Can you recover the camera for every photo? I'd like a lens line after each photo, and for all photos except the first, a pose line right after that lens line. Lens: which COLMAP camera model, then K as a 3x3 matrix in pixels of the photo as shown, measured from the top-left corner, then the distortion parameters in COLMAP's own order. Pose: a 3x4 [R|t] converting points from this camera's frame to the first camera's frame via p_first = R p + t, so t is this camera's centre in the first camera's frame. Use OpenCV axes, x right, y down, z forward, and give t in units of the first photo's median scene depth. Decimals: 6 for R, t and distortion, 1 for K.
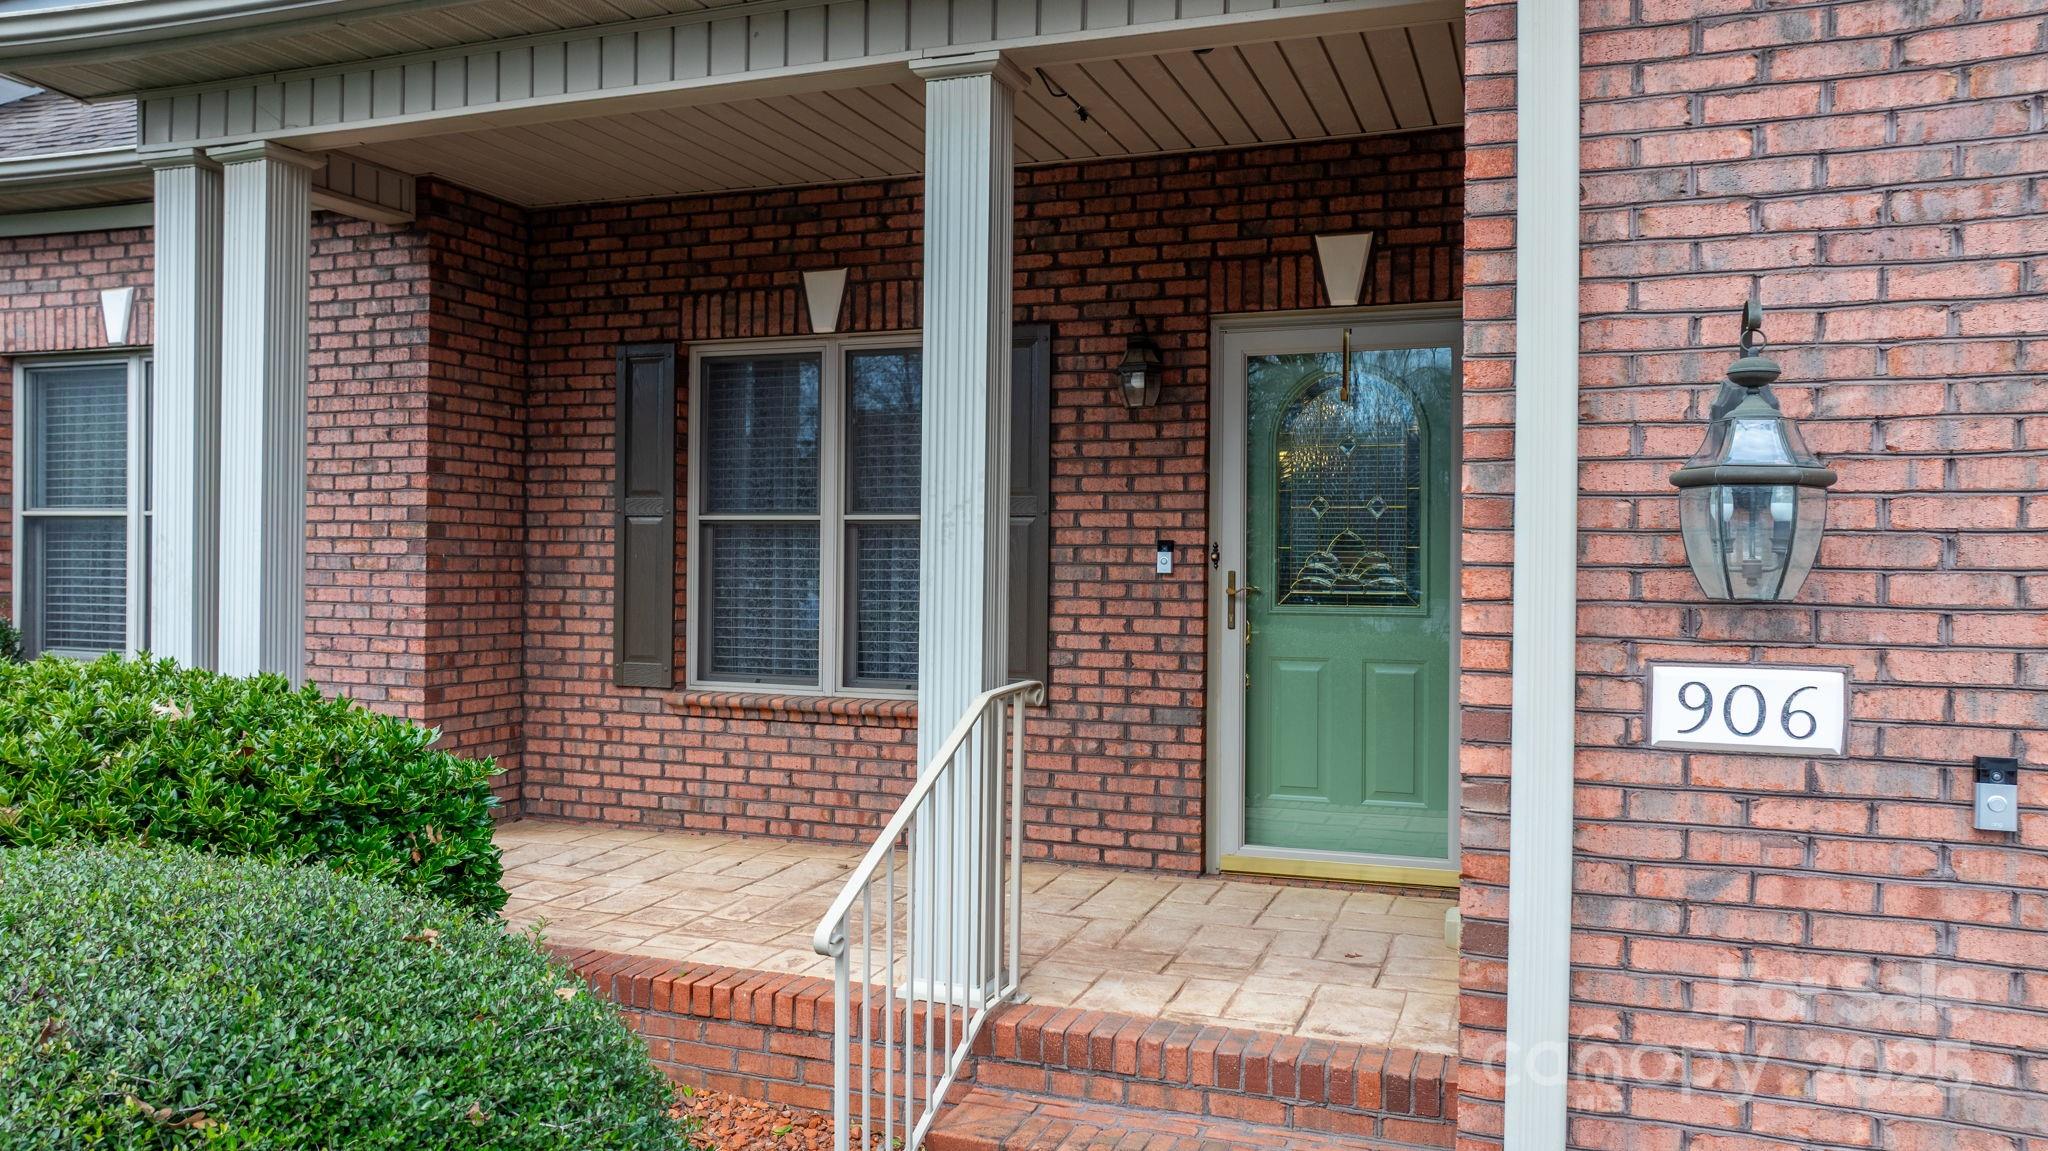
lens RADIAL K [[1440.6, 0, 1026.7], [0, 1440.6, 571.0], [0, 0, 1]] dist [-0.018786, -0.006182]
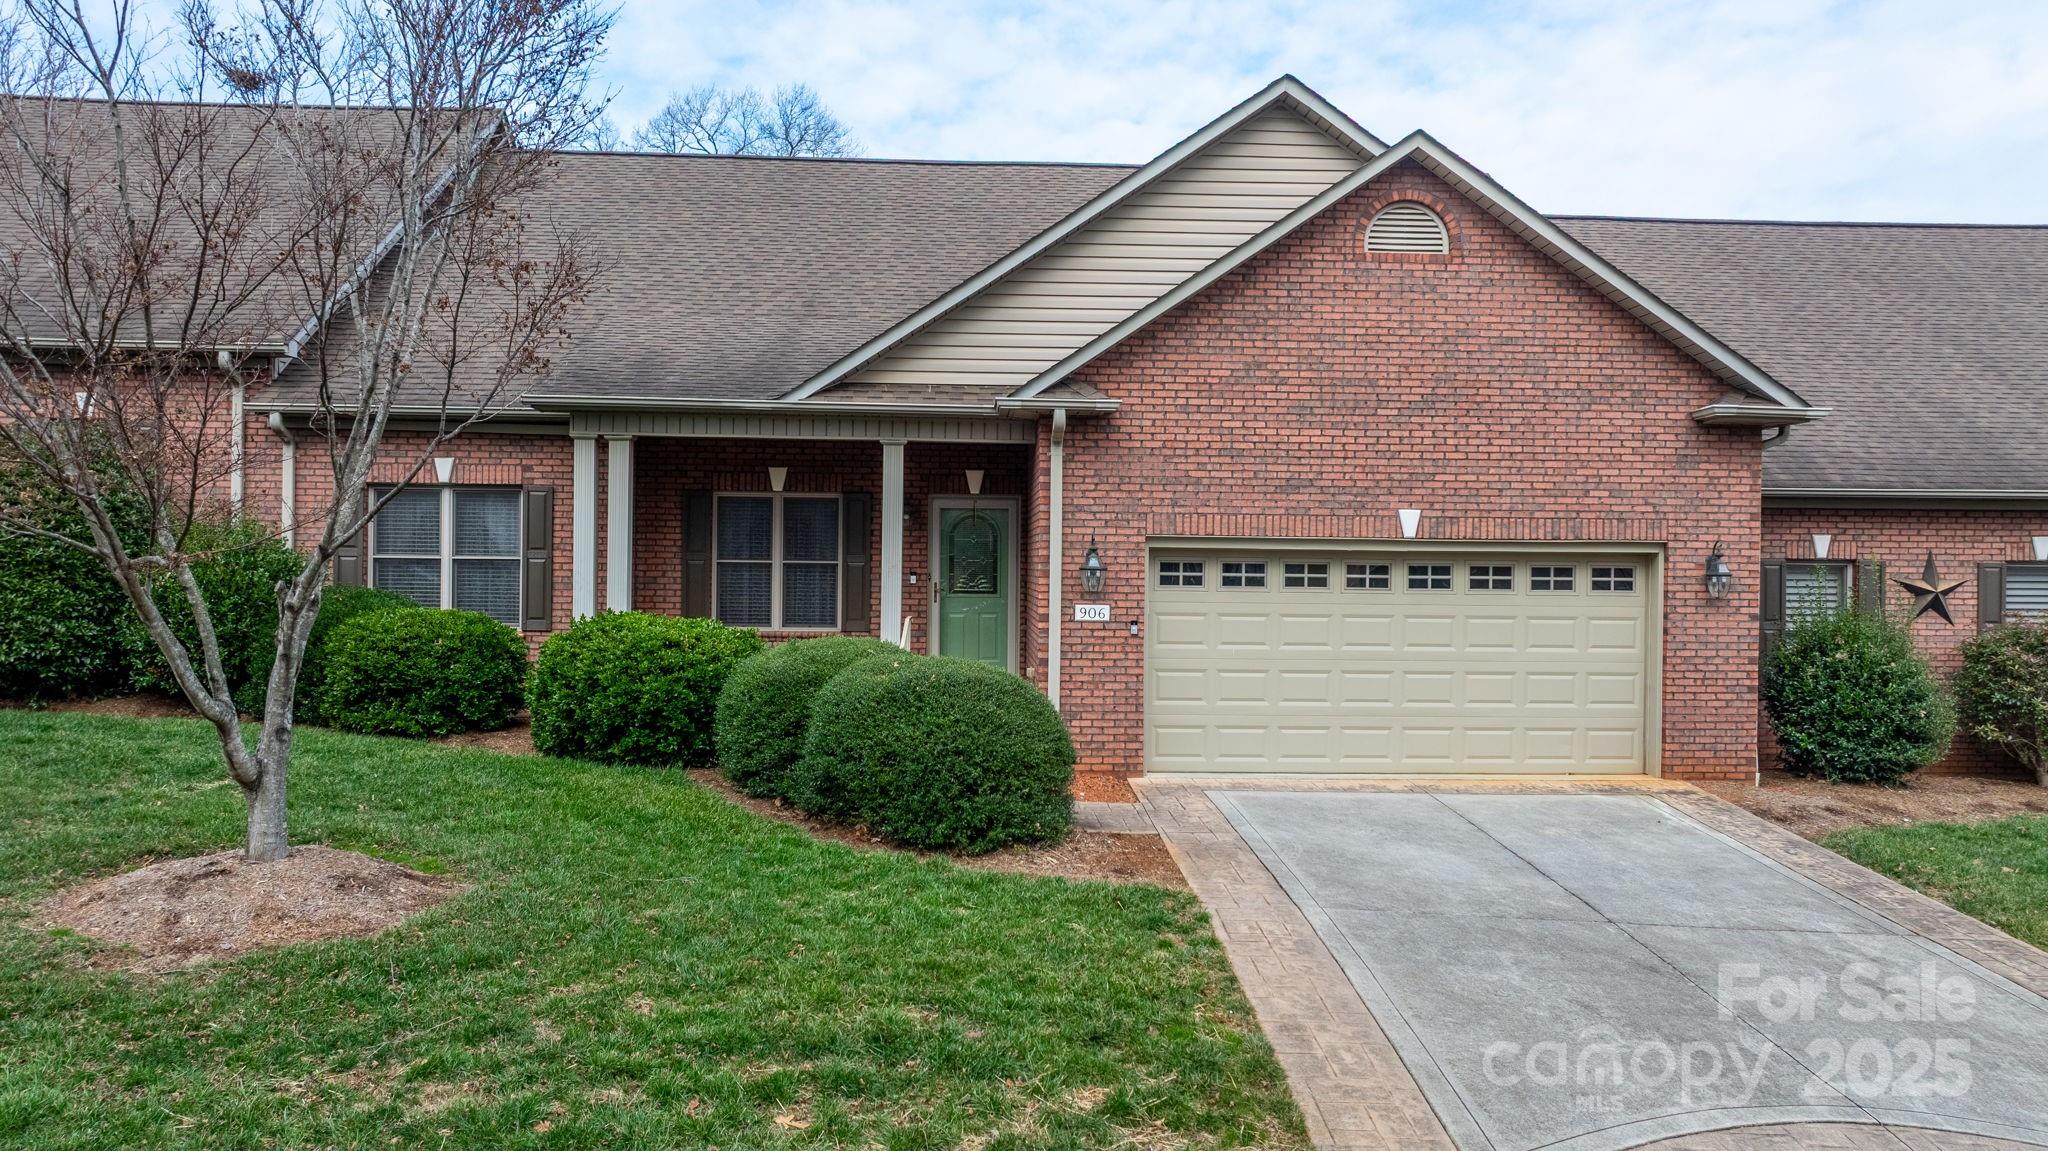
lens RADIAL K [[1440.6, 0, 1026.7], [0, 1440.6, 571.0], [0, 0, 1]] dist [-0.018786, -0.006182]
pose [[0.920038, -0.001278, 0.391827, -0.805763], [-0.000566, 0.999989, 0.004590, -0.035762], [-0.391829, -0.004444, 0.920027, -1.696396]]
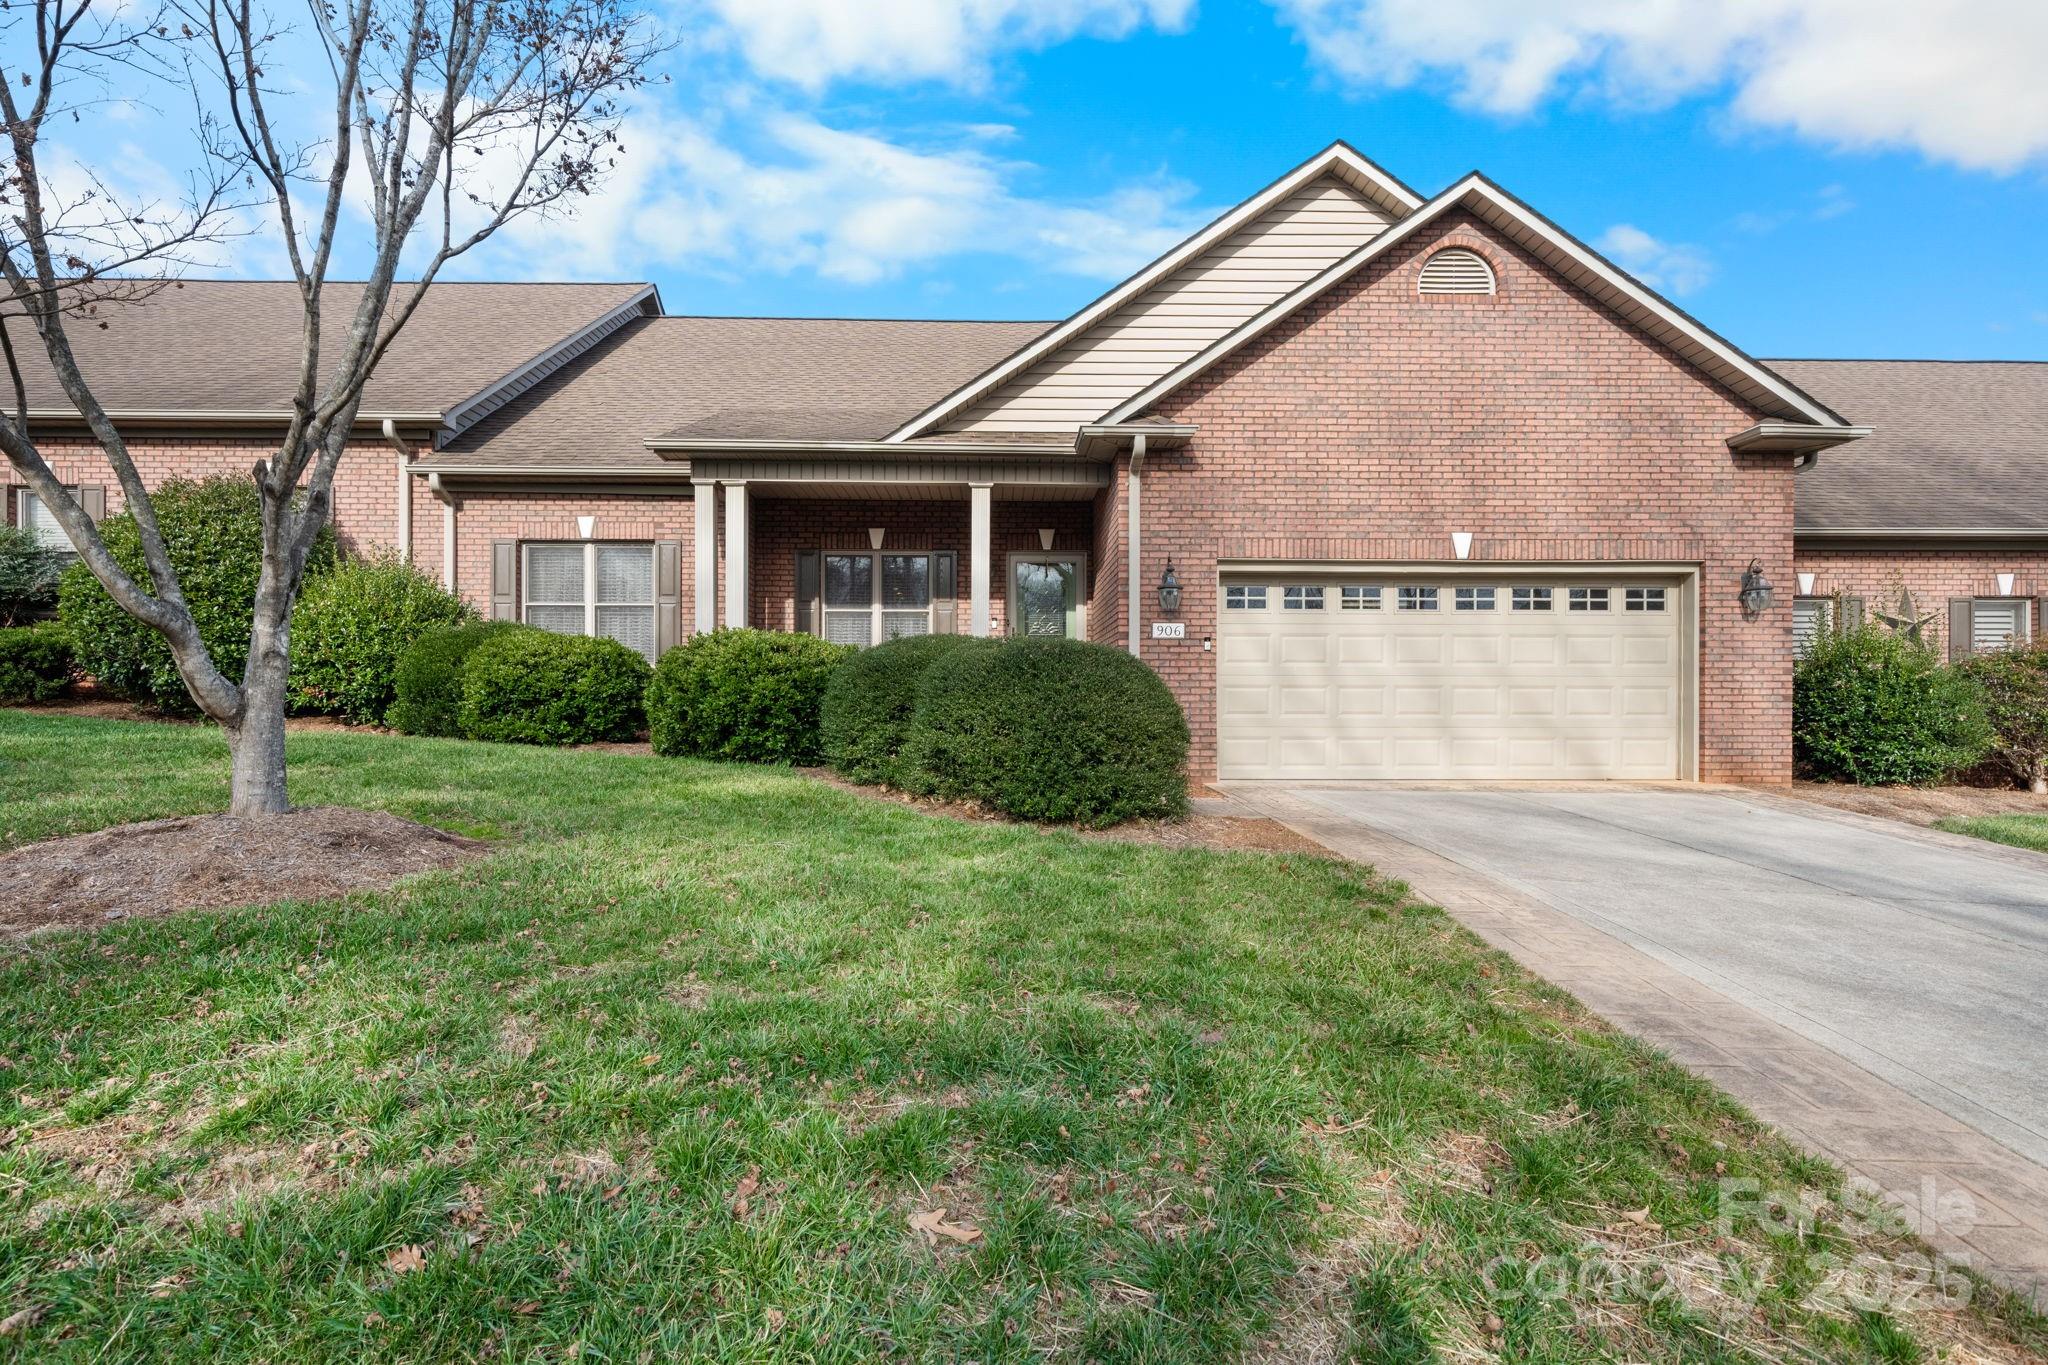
lens RADIAL K [[939.8, 0, 1009.8], [0, 939.8, 713.7], [0, 0, 1]] dist [0.001493, 0.000311]
pose [[0.930066, -0.011728, 0.367206, -0.656576], [0.009451, 0.999923, 0.007997, 0.178886], [-0.367271, -0.003967, 0.930105, -1.005663]]
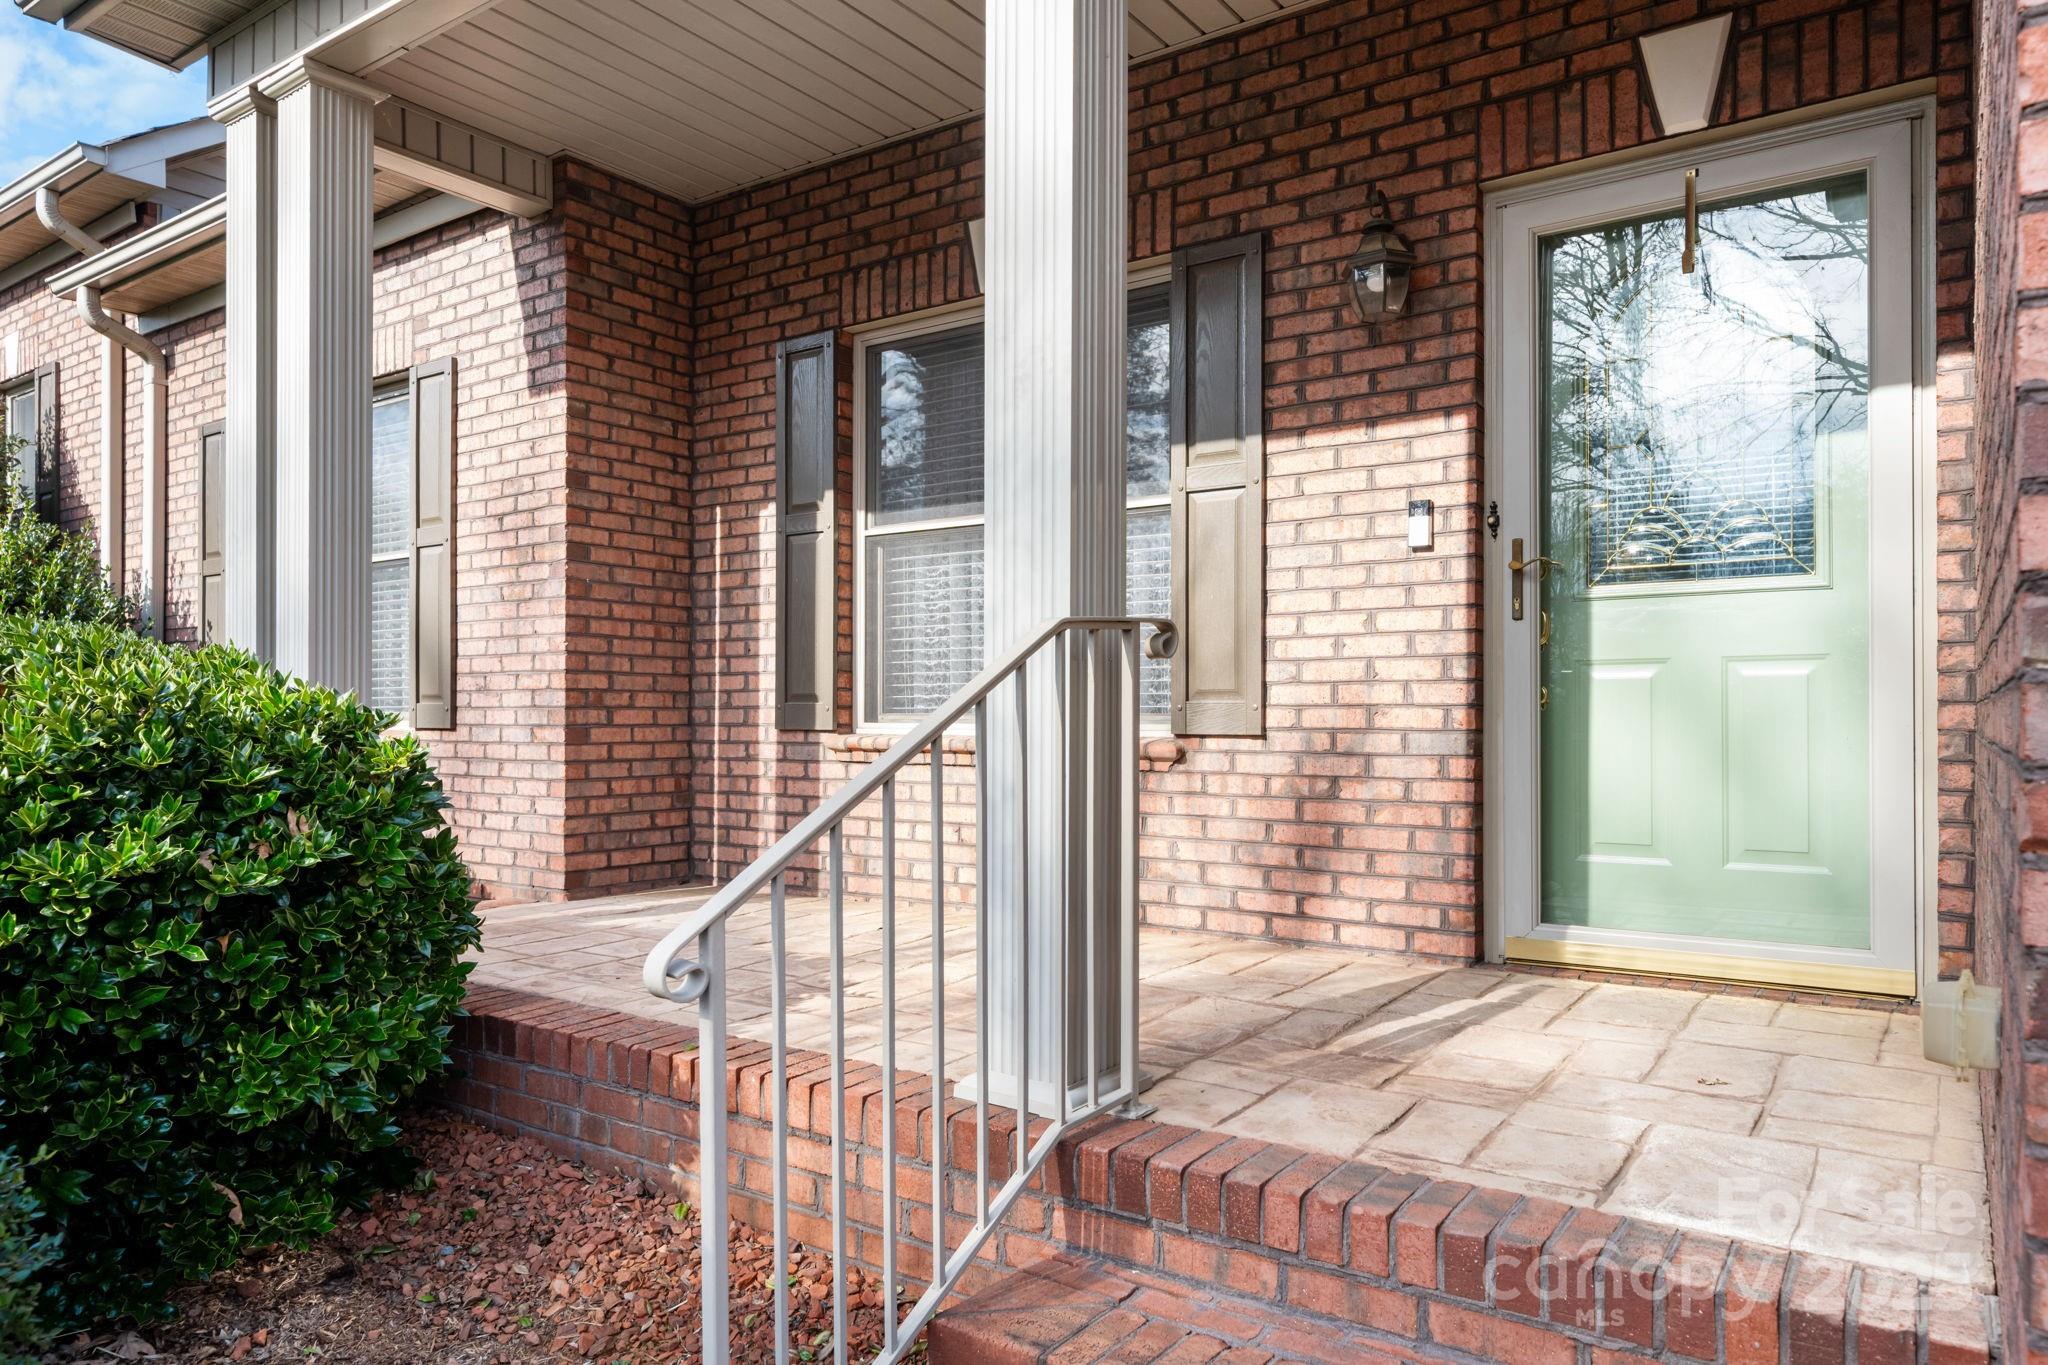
lens RADIAL K [[1325.3, 0, 1000.3], [0, 1325.3, 715.8], [0, 0, 1]] dist [-0.002218, -0.000551]
pose [[0.964443, -0.009137, -0.264135, 0.066659], [0.007884, 0.999952, -0.005803, 0.088258], [0.264175, 0.003514, 0.964468, 0.294064]]
